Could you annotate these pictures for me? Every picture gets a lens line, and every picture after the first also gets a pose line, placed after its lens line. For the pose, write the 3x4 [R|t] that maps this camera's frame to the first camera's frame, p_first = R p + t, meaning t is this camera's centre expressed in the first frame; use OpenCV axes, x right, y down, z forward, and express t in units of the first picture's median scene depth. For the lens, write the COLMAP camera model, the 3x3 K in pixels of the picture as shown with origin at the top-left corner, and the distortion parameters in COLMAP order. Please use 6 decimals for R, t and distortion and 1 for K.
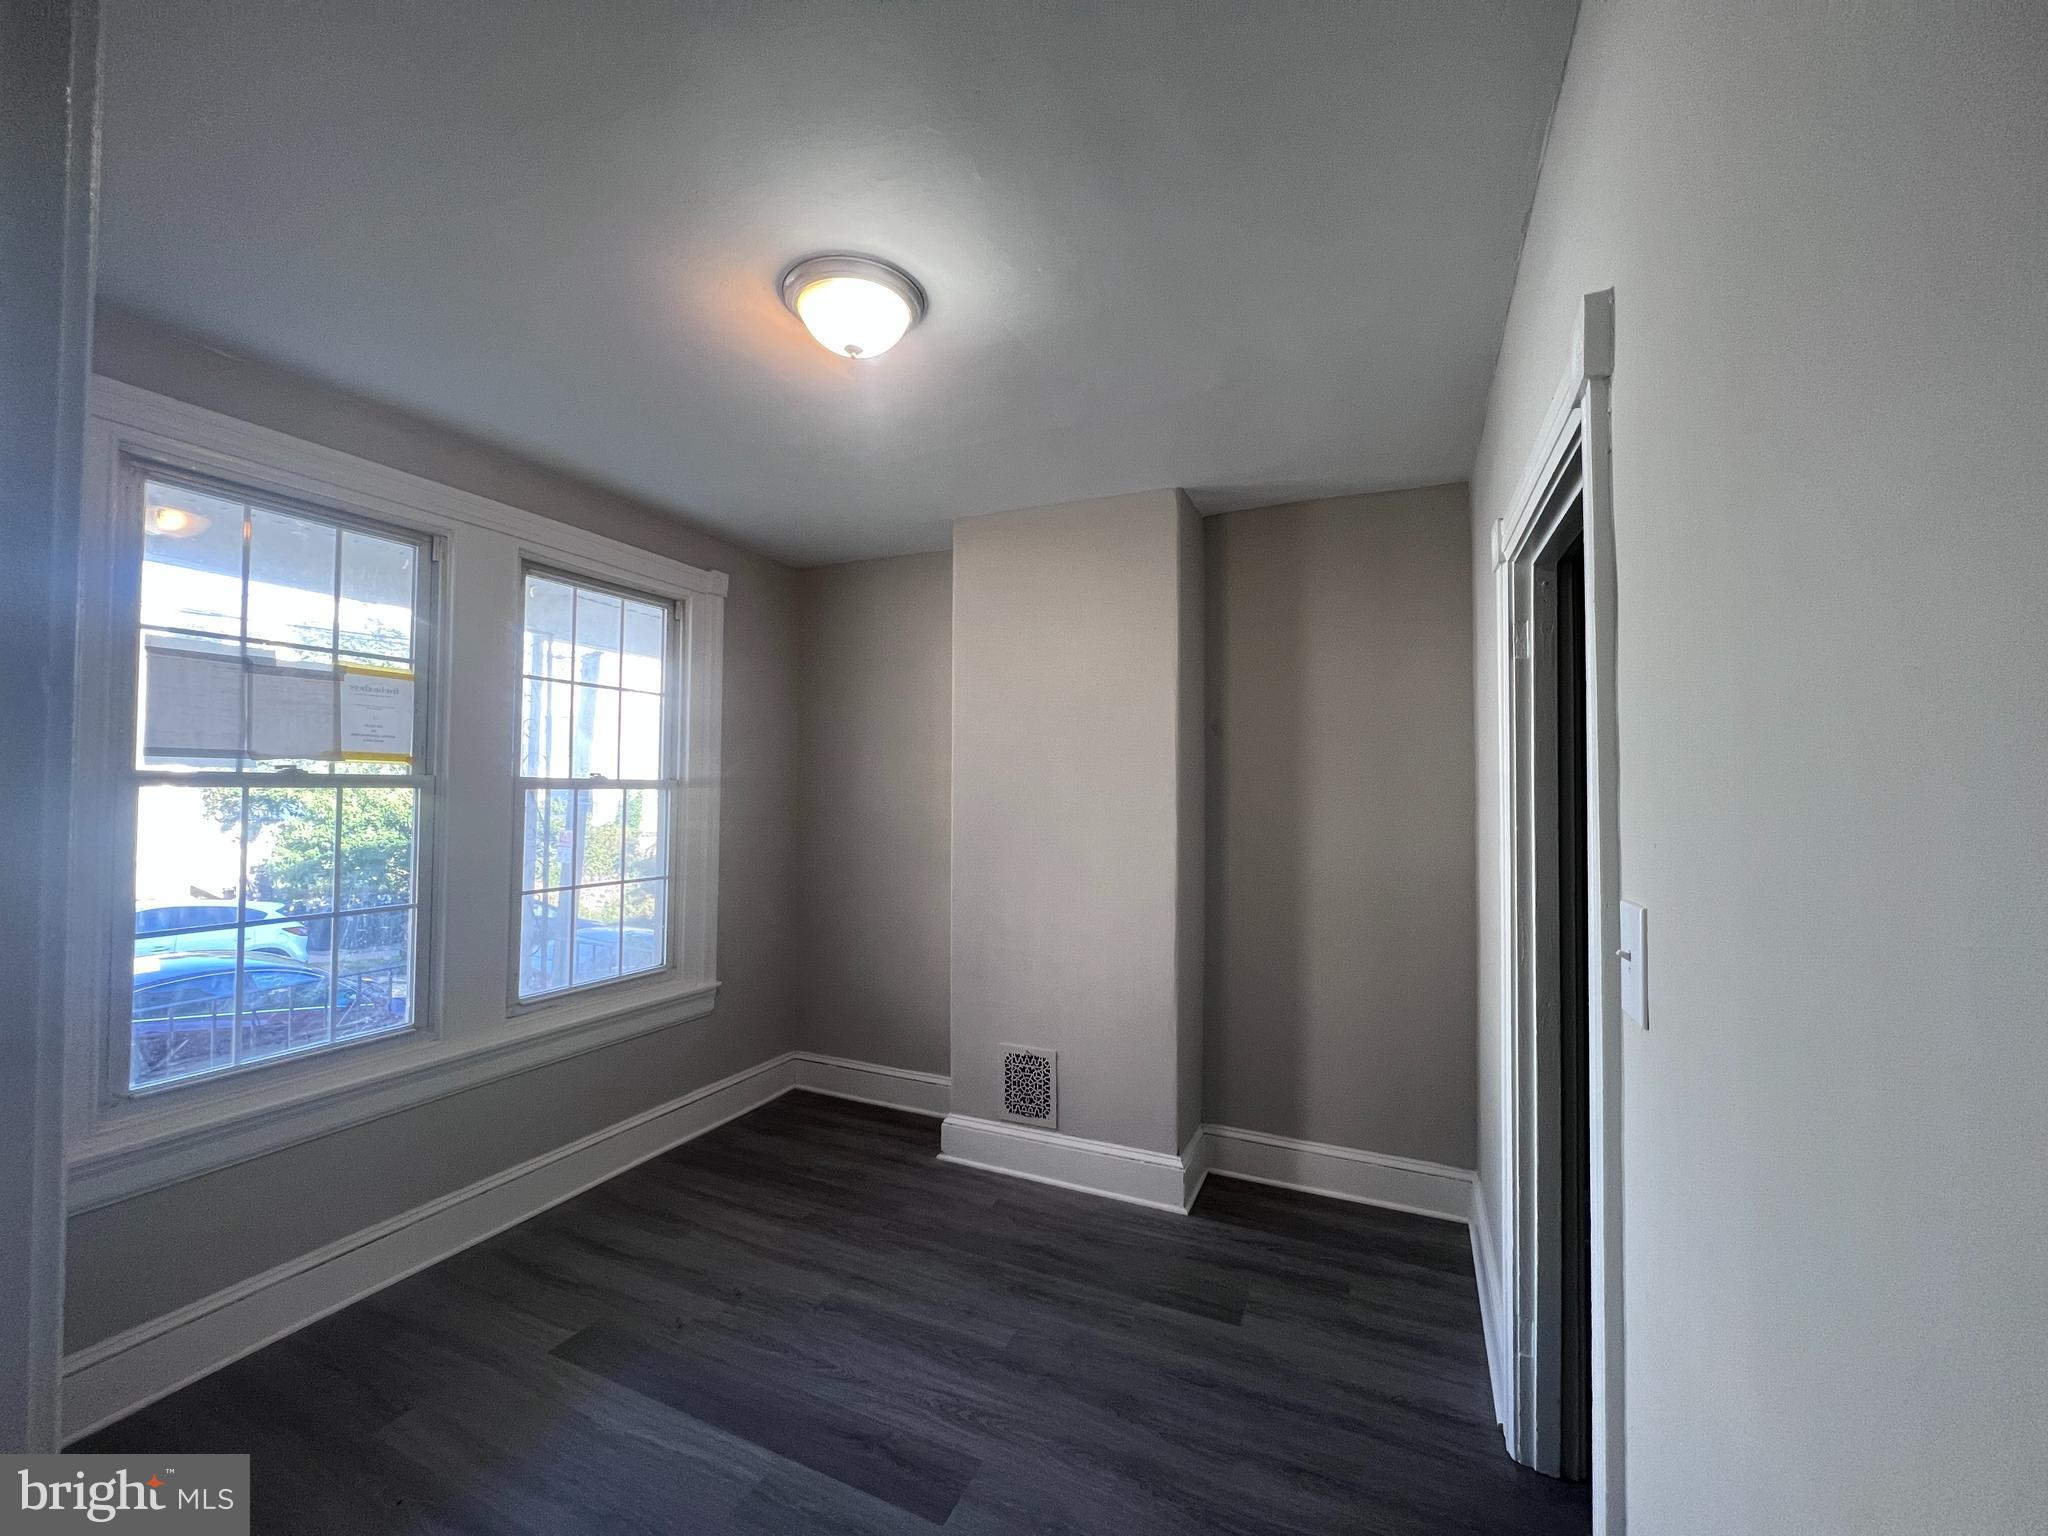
lens RADIAL K [[824.1, 0, 1021.2], [0, 824.1, 778.9], [0, 0, 1]] dist [-0.003633, 0.001536]
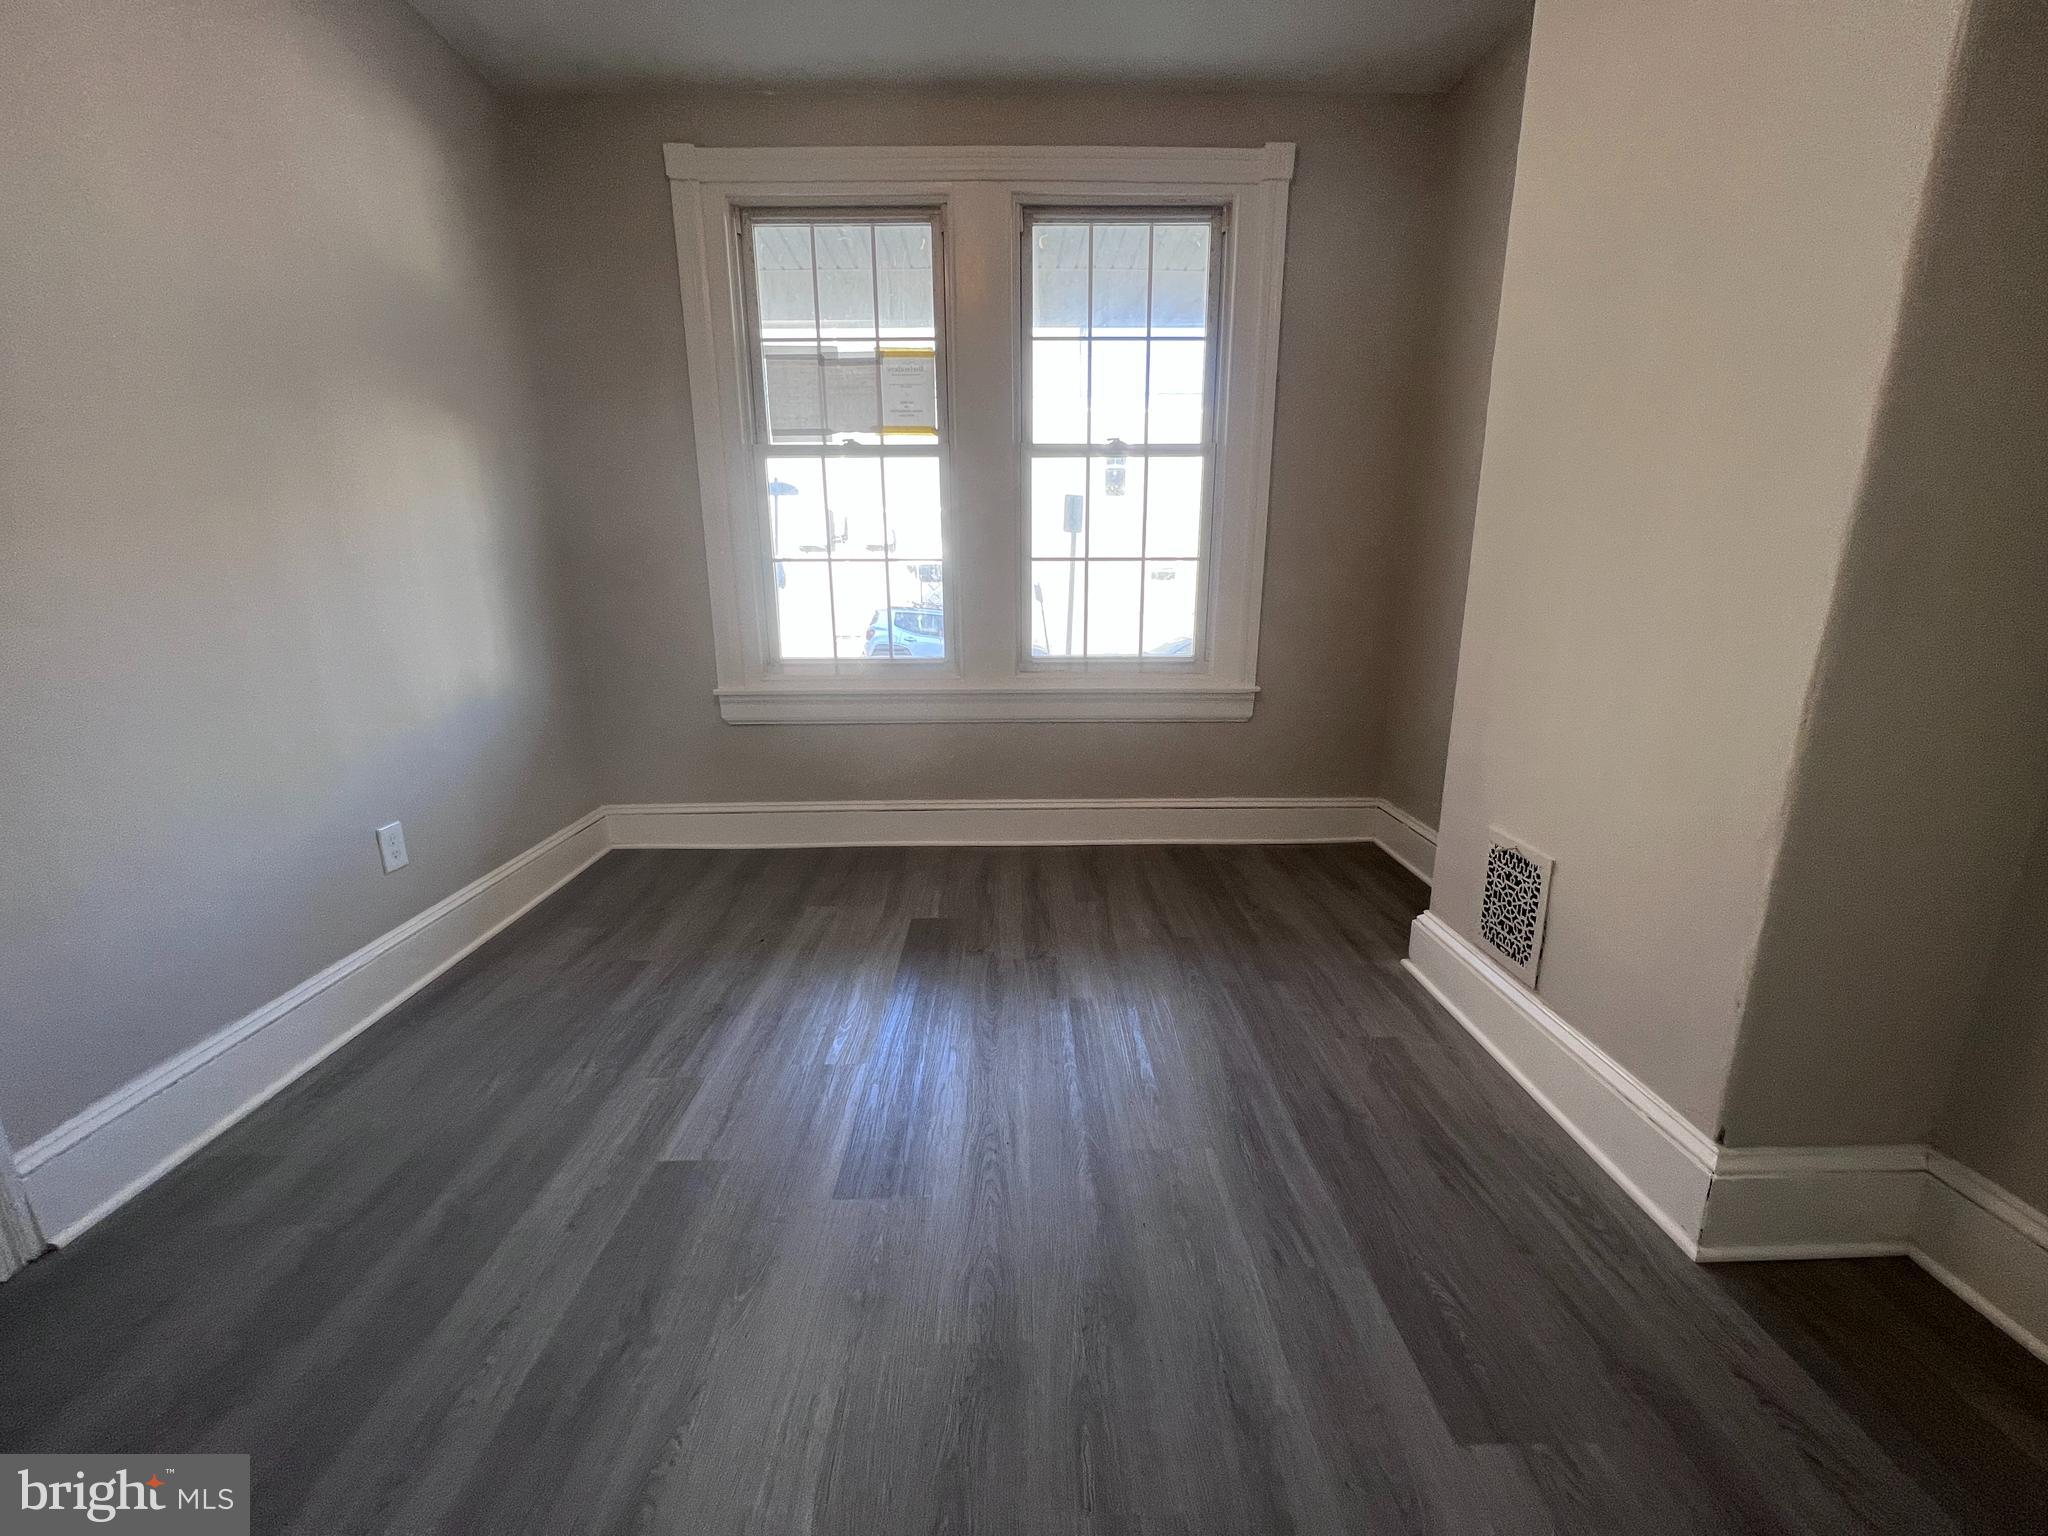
lens RADIAL K [[824.1, 0, 1009.2], [0, 824.1, 765.0], [0, 0, 1]] dist [-0.003633, 0.001536]
pose [[0.424653, 0.205928, -0.881626, 0.387232], [0.021513, 0.971218, 0.237217, 0.146374], [0.905101, -0.119701, 0.408000, 0.504218]]
